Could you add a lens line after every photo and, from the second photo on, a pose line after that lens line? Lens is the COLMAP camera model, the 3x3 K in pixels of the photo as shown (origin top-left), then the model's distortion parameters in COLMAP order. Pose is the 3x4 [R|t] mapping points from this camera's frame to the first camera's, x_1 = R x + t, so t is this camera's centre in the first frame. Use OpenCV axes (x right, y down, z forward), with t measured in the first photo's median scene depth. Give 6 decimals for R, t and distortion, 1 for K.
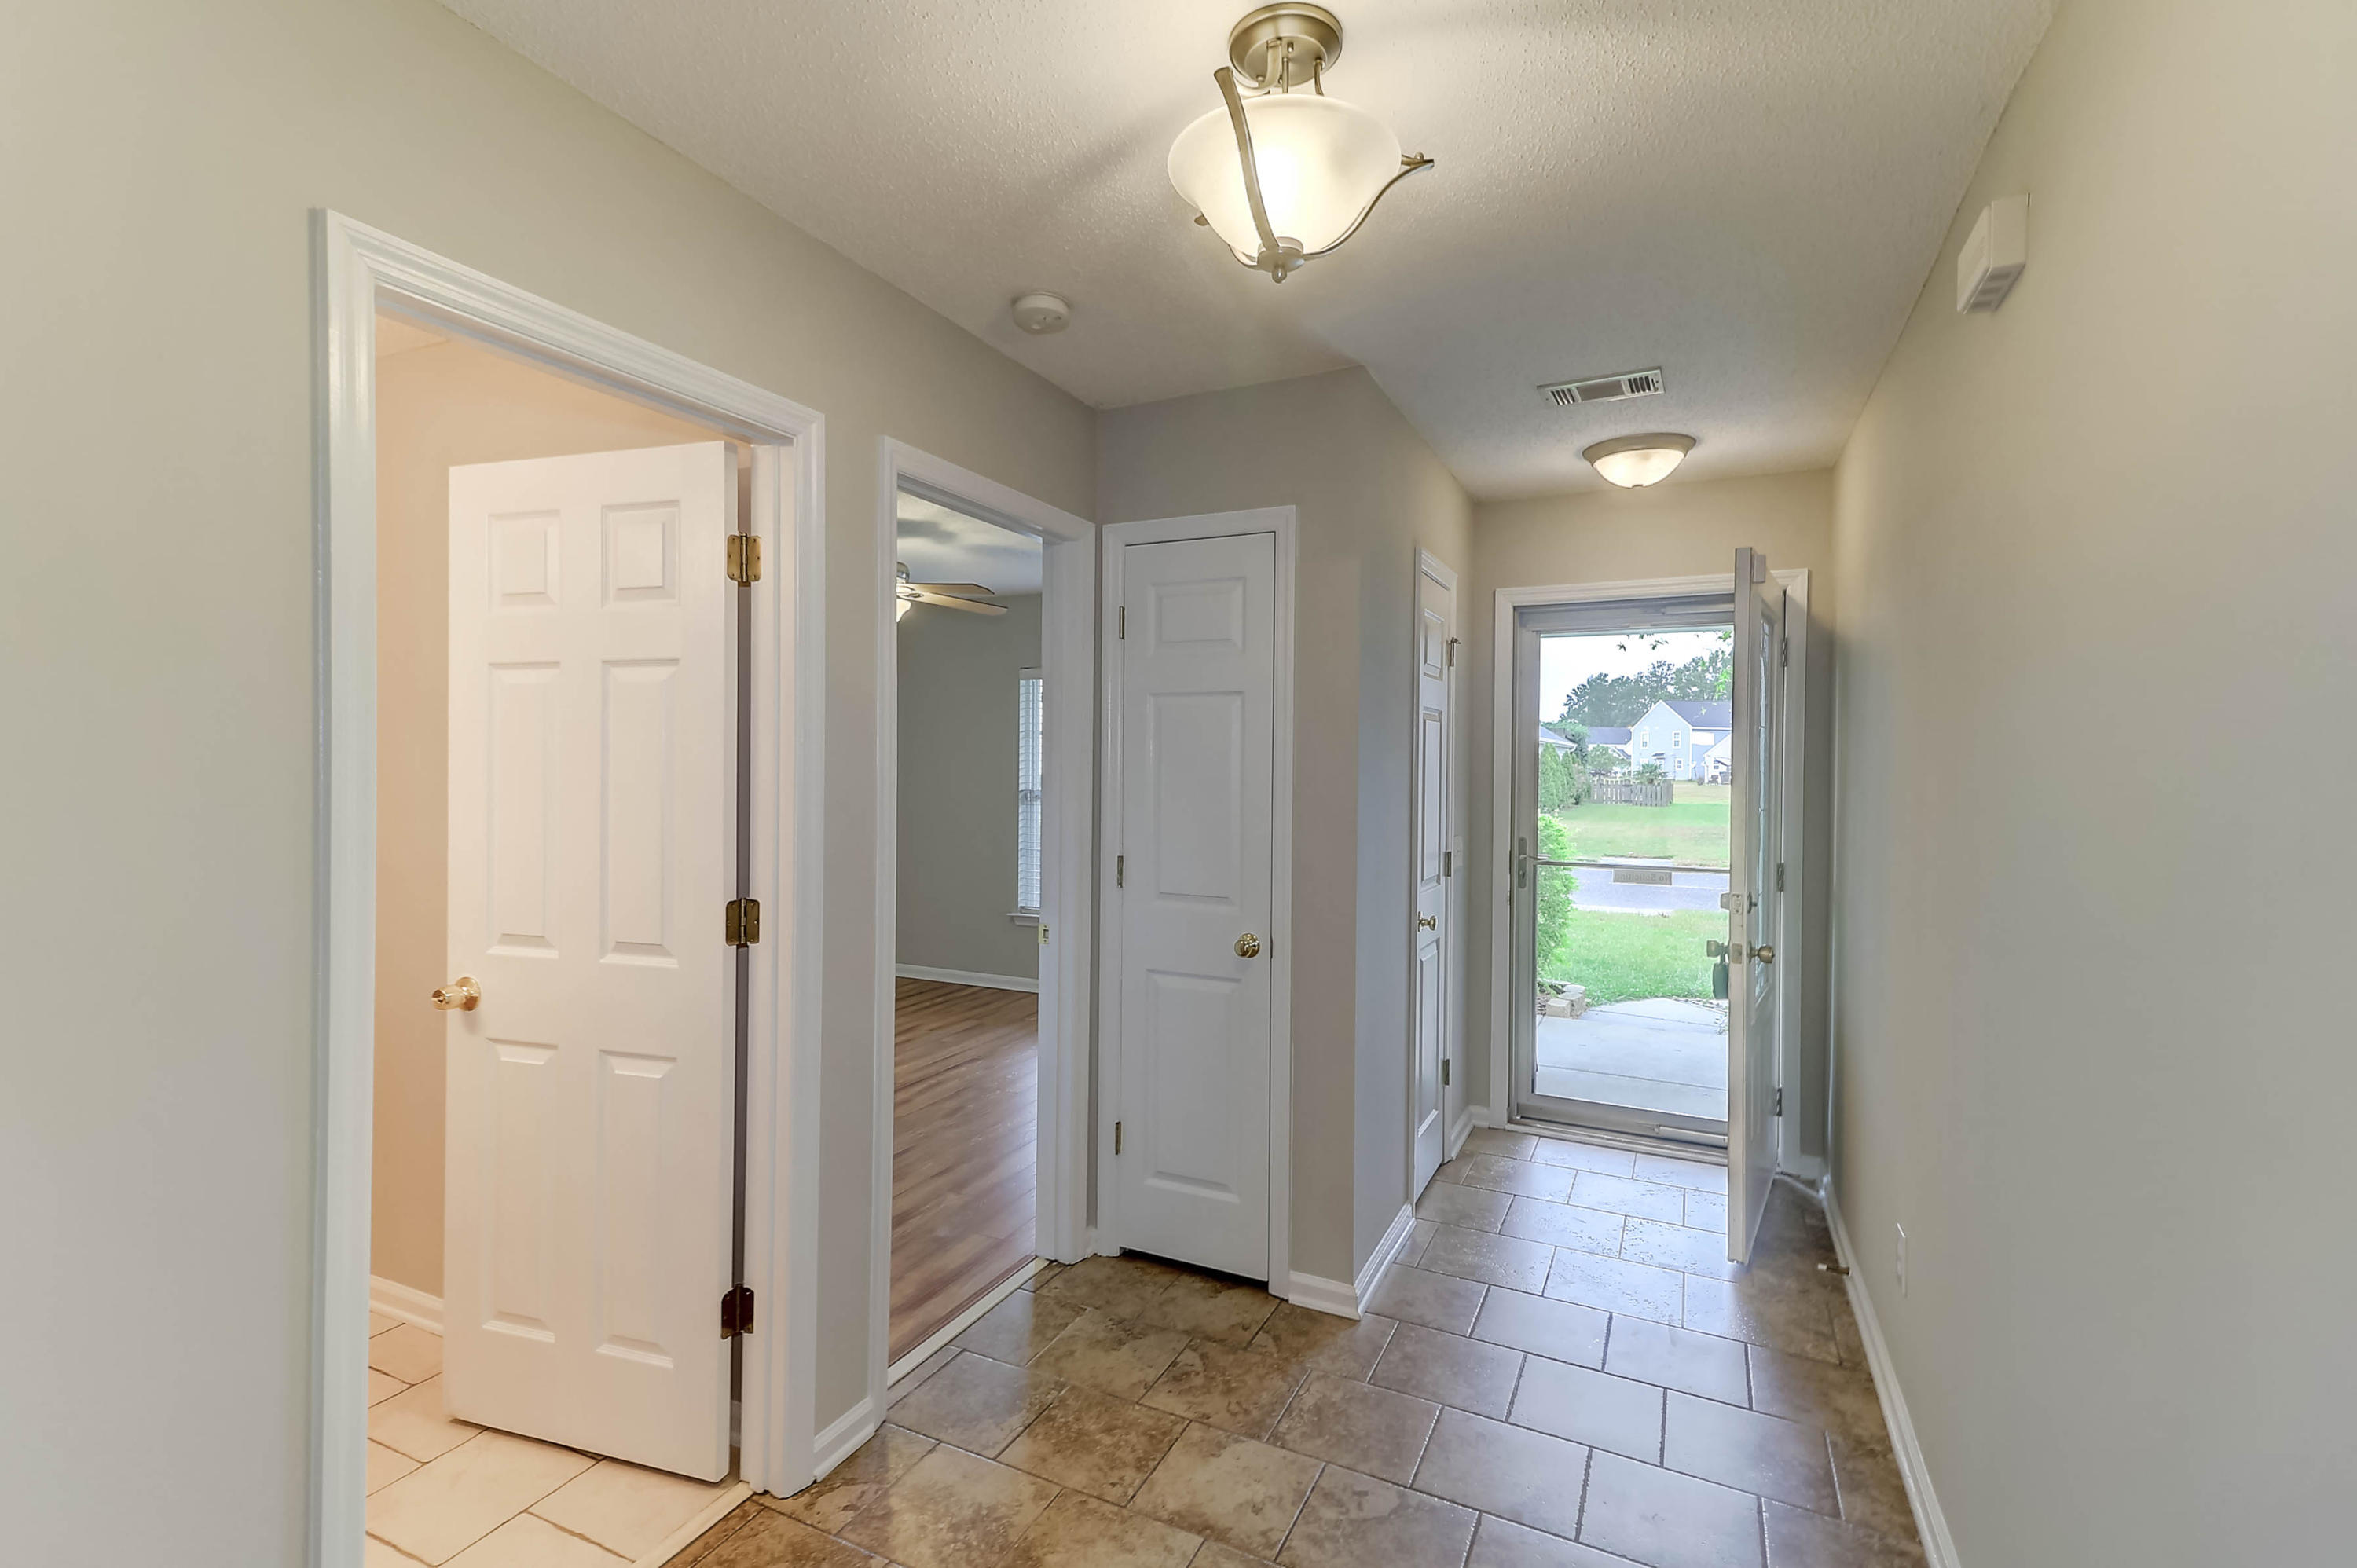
lens RADIAL K [[1068.6, 0, 1169.1], [0, 1068.6, 778.5], [0, 0, 1]] dist [0.027387, -0.000986]
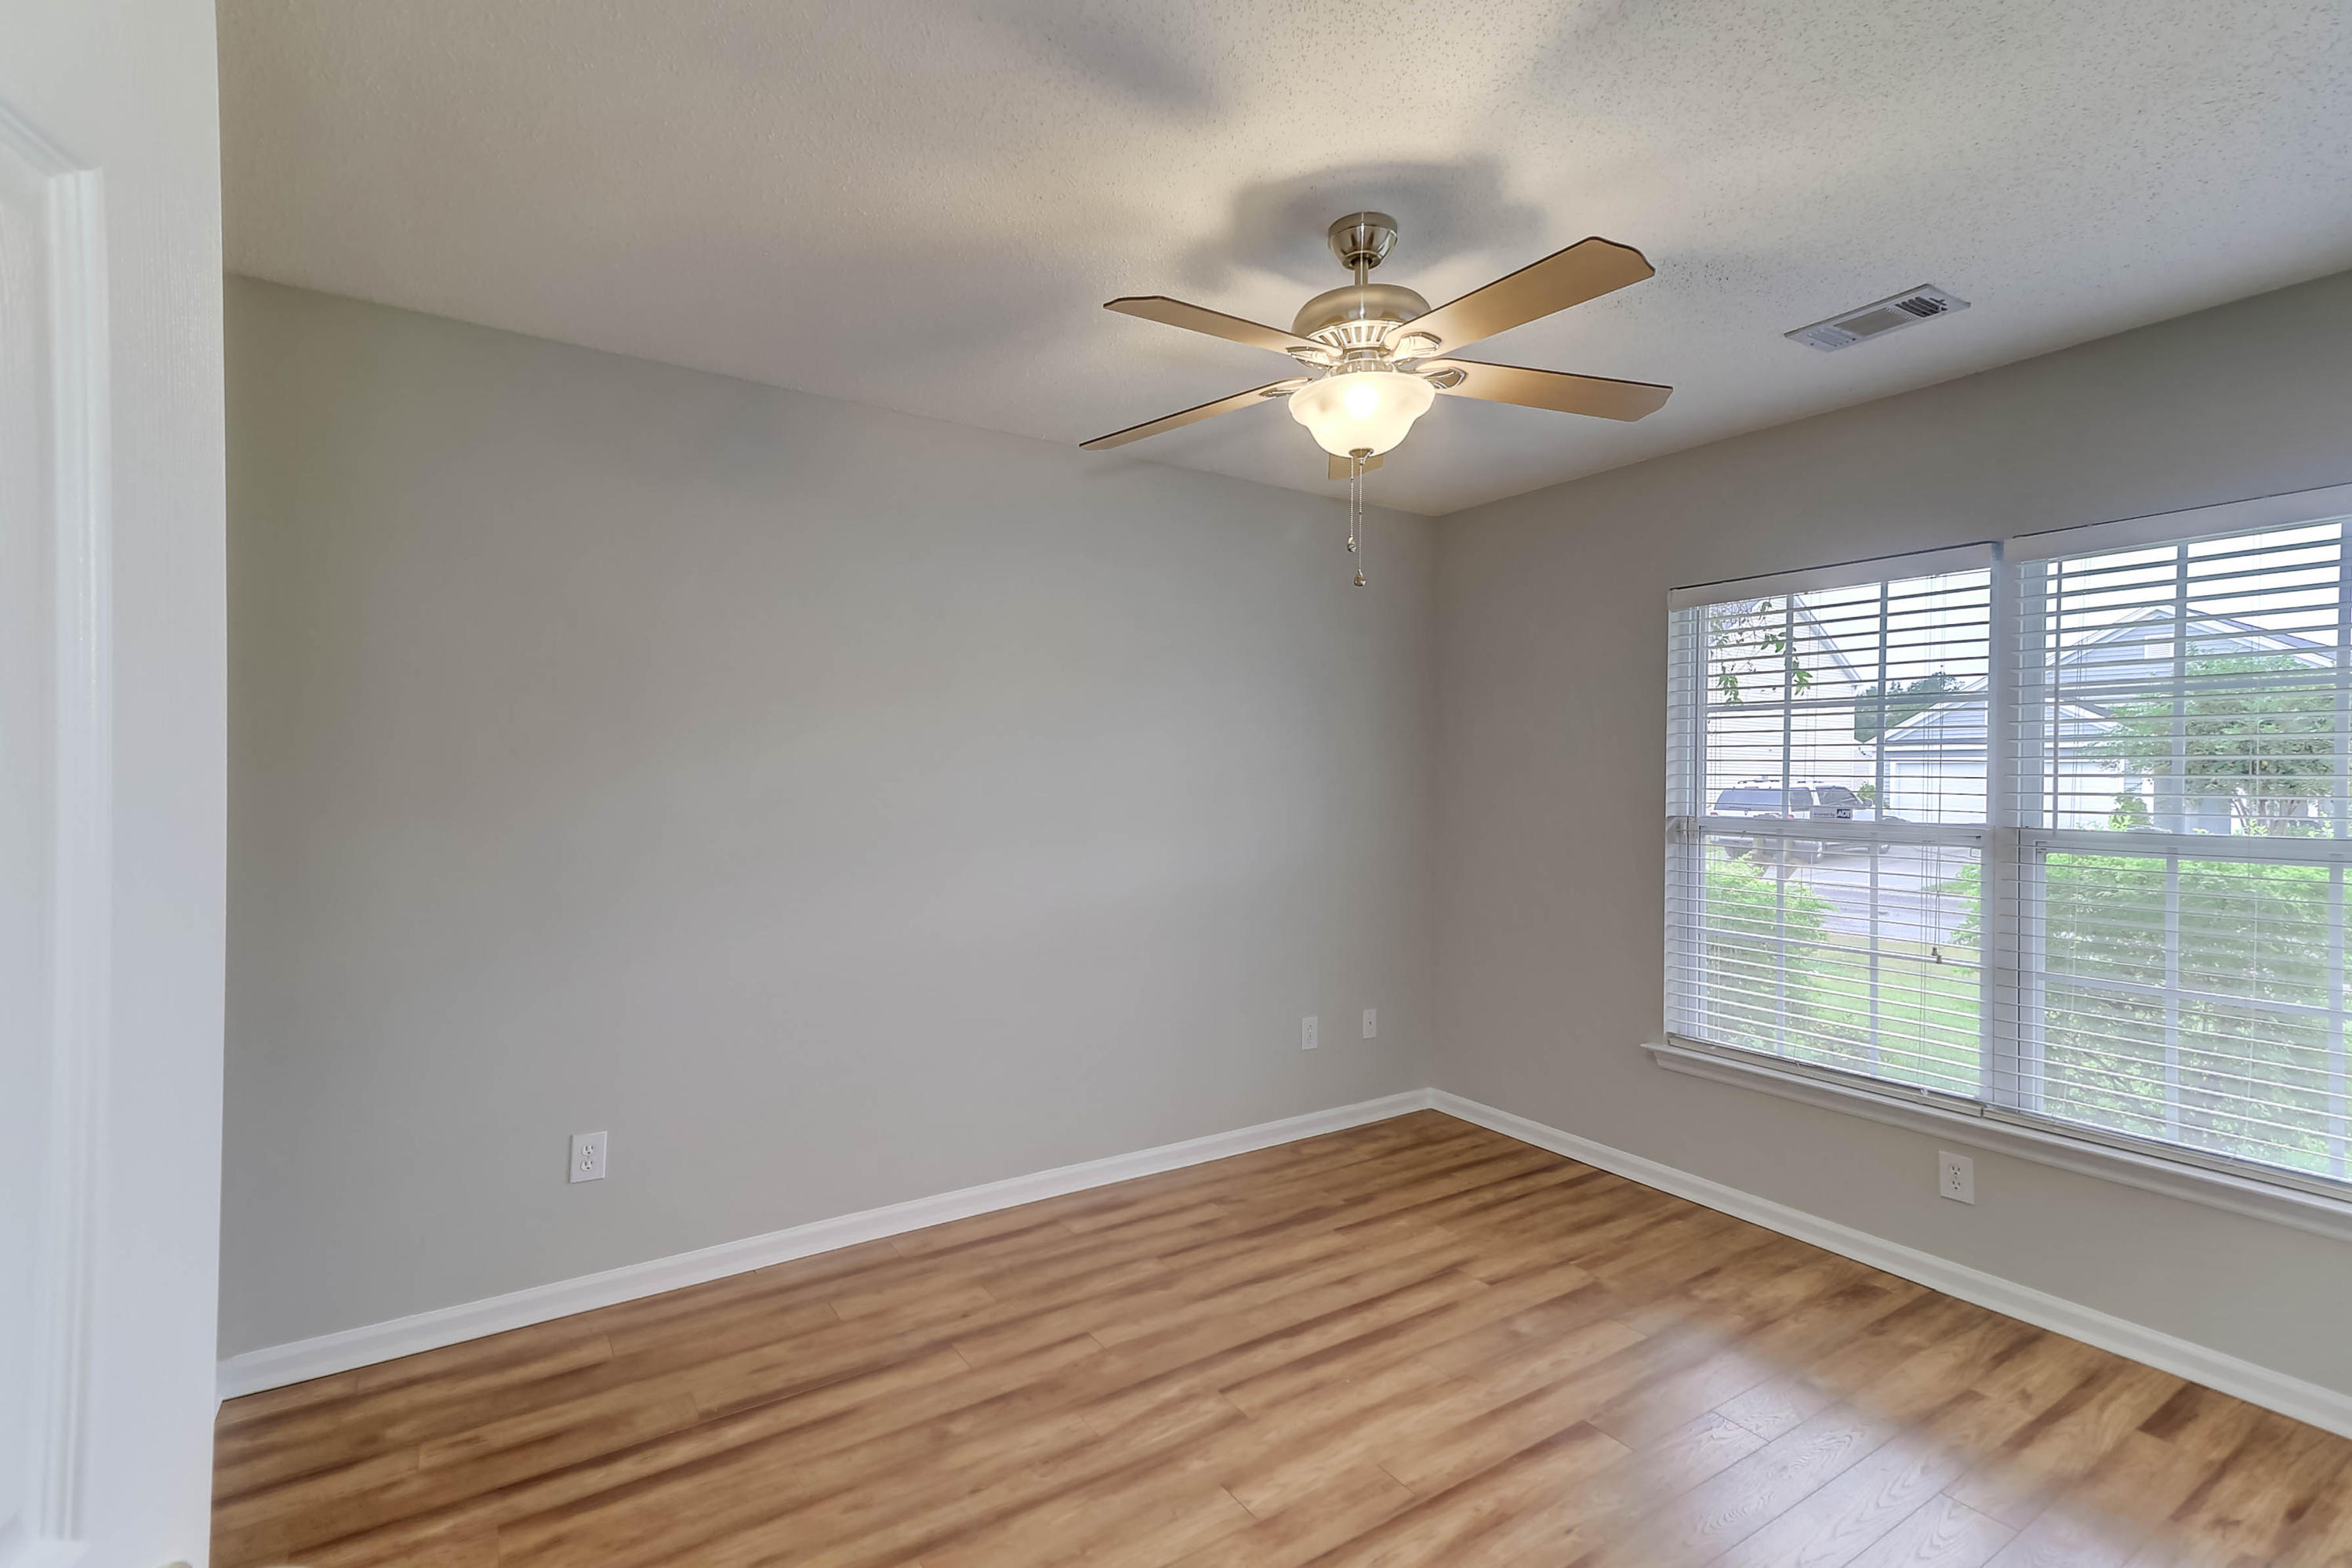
lens RADIAL K [[1066.4, 0, 1166.6], [0, 1066.4, 778.5], [0, 0, 1]] dist [0.027387, -0.000986]
pose [[0.861741, 0.003426, -0.507337, -0.090250], [-0.008391, 0.999937, -0.007501, -0.002000], [0.507279, 0.010721, 0.861715, 0.444453]]
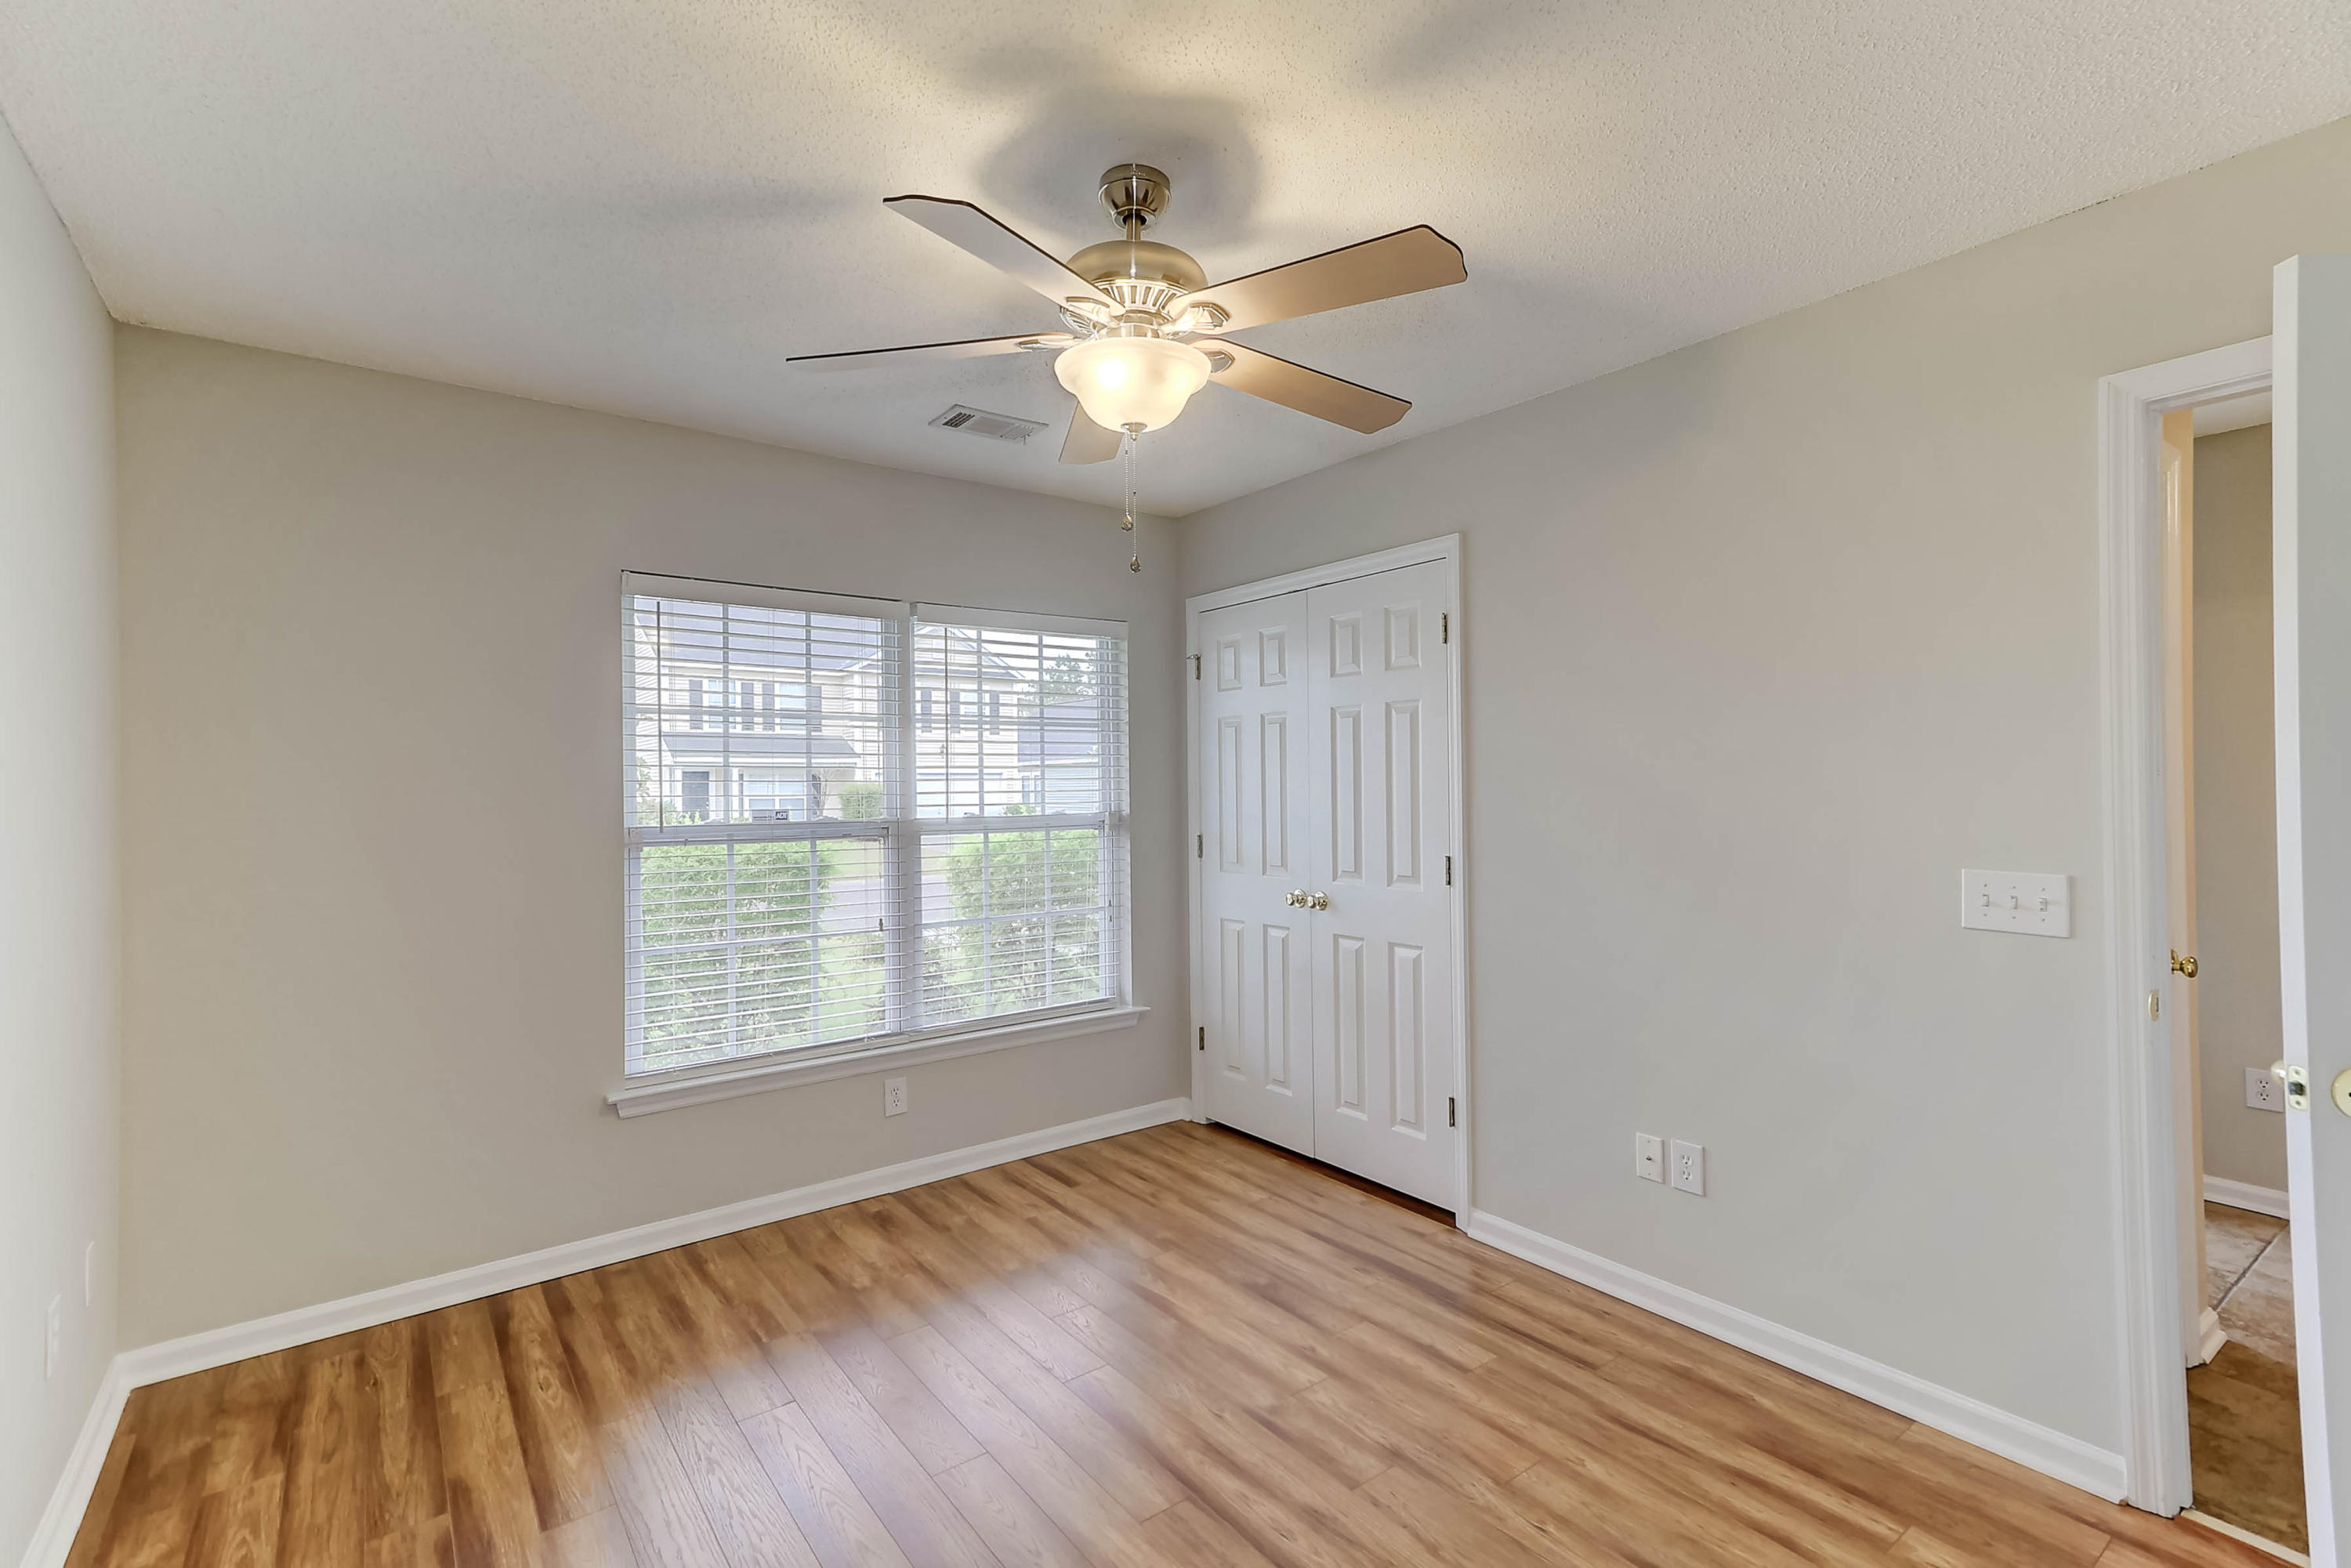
lens RADIAL K [[1068.3, 0, 1162.2], [0, 1068.3, 774.0], [0, 0, 1]] dist [0.026753, -0.000019]
pose [[0.450661, -0.001473, 0.892694, -0.506071], [0.020837, 0.999744, -0.008870, -0.004447], [-0.892452, 0.022599, 0.450577, 0.631033]]
